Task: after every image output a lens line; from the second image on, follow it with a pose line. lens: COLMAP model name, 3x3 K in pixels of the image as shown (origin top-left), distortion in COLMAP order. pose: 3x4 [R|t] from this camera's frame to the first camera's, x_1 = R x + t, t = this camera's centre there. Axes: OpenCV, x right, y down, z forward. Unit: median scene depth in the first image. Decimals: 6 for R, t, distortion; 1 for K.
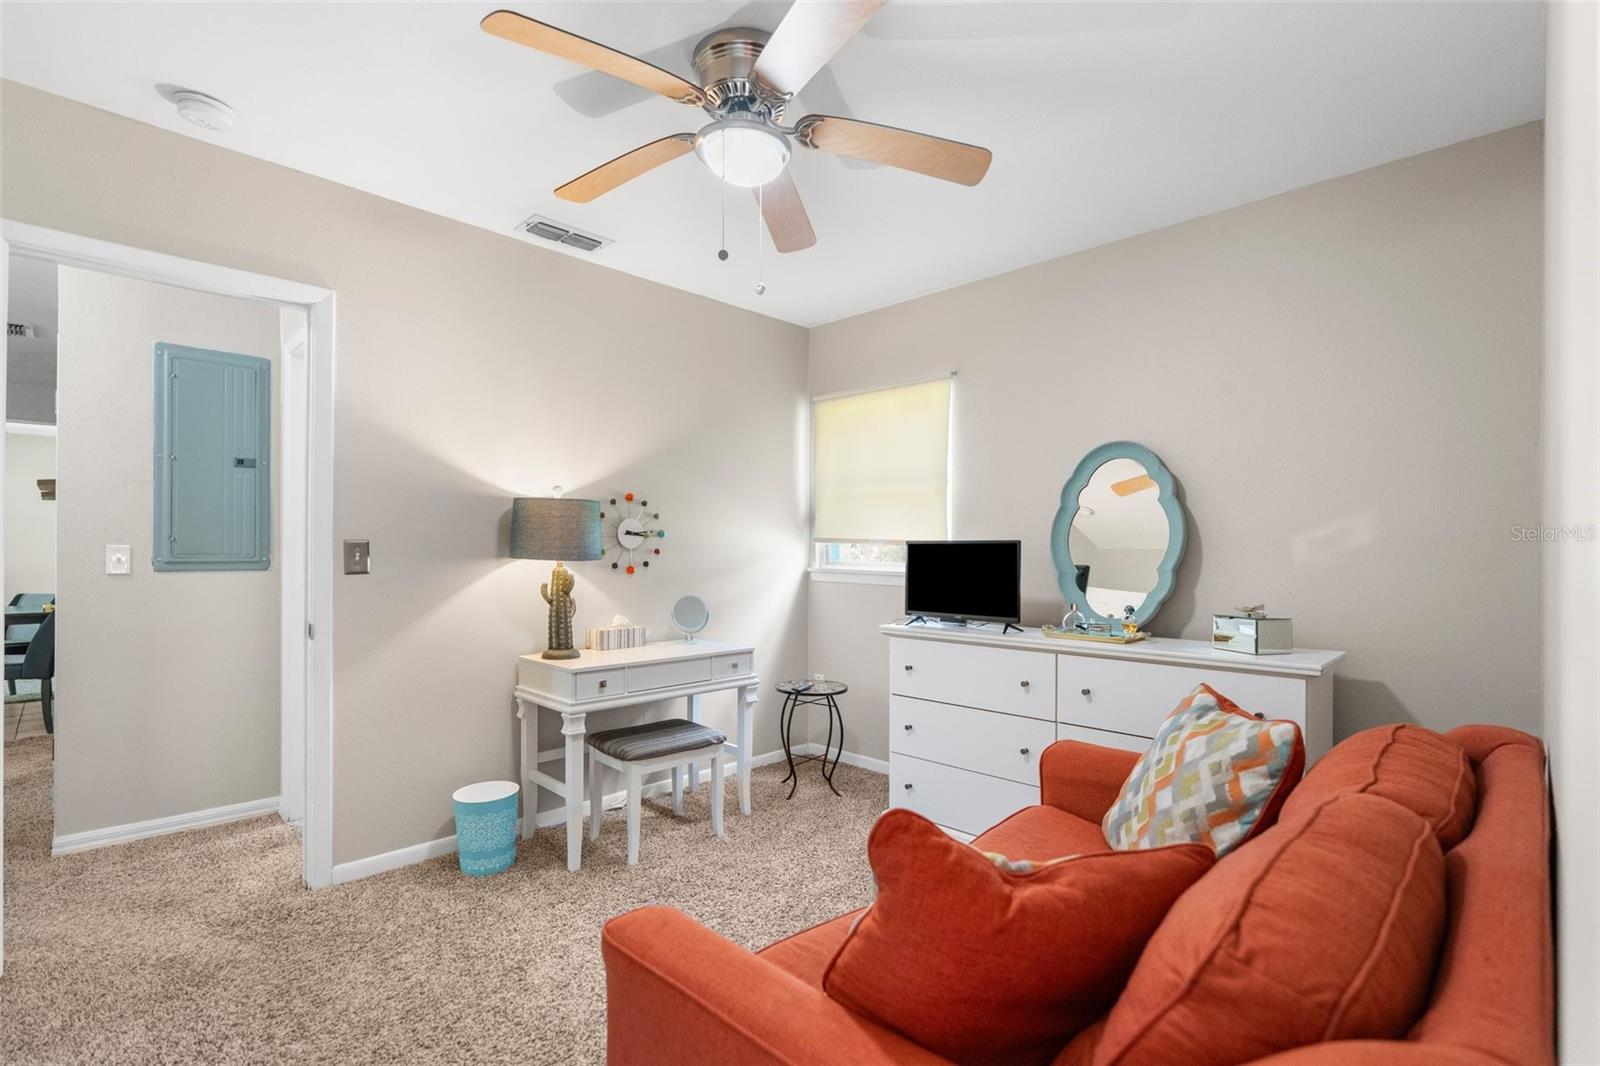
lens RADIAL K [[741.7, 0, 804.4], [0, 741.7, 548.5], [0, 0, 1]] dist [-0.011567, 0.002598]
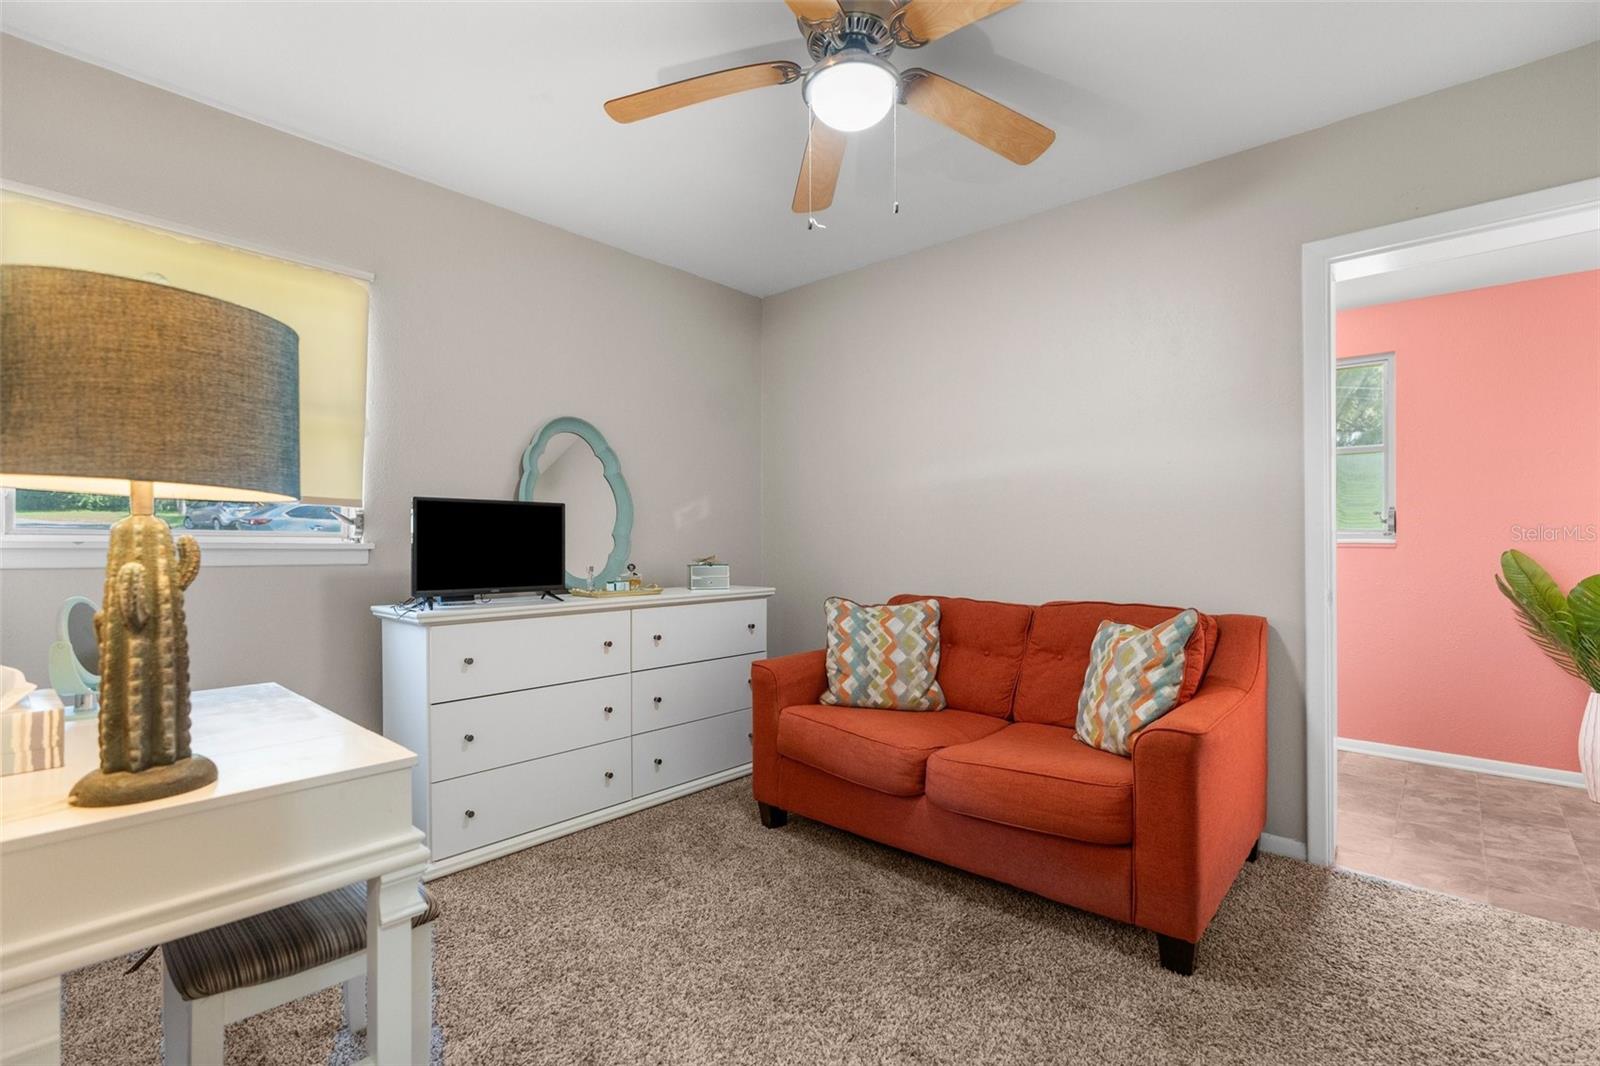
lens RADIAL K [[741.7, 0, 796.7], [0, 741.7, 537.9], [0, 0, 1]] dist [-0.011567, 0.002598]
pose [[-0.084037, 0.001890, 0.996461, -0.656985], [-0.005259, 0.999983, -0.002341, 0.032288], [-0.996449, -0.005437, -0.084026, 0.728695]]
